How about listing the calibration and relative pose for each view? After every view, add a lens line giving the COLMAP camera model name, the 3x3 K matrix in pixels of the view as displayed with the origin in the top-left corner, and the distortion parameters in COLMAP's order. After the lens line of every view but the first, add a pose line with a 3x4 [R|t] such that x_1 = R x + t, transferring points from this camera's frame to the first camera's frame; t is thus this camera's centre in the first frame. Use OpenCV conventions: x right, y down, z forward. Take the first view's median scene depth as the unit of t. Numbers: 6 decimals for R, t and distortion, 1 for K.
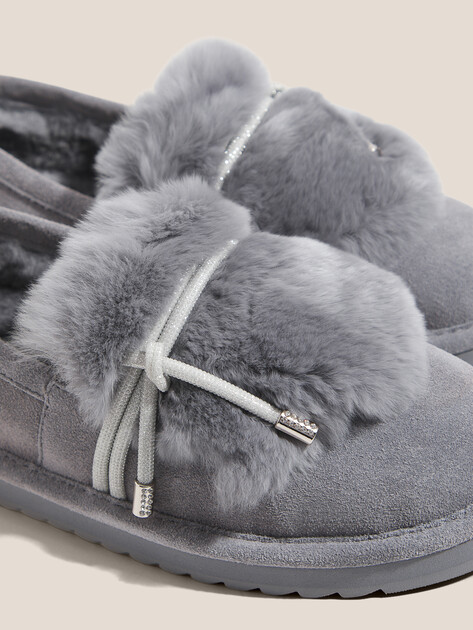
lens RADIAL K [[1234.0, 0, 237.3], [0, 1234.0, 313.7], [0, 0, 1]] dist [-0.057342, 0.000000]
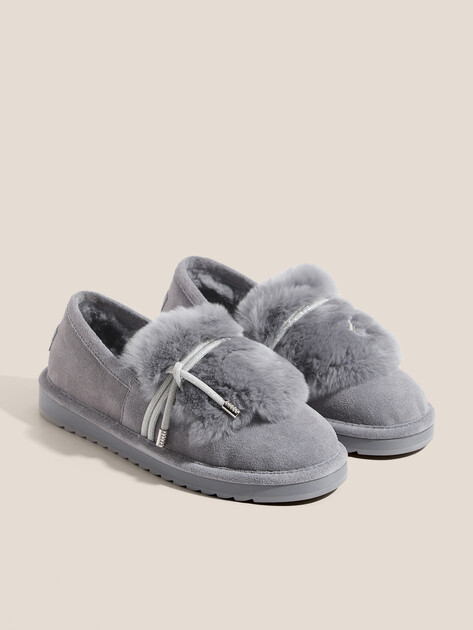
lens RADIAL K [[1132.3, 0, 236.1], [0, 1132.3, 315.0], [0, 0, 1]] dist [0.082865, 0.000000]
pose [[0.965835, 0.212928, -0.147730, 0.307822], [-0.232246, 0.964089, -0.128818, 0.173499], [0.114996, 0.158726, 0.980603, -0.986039]]
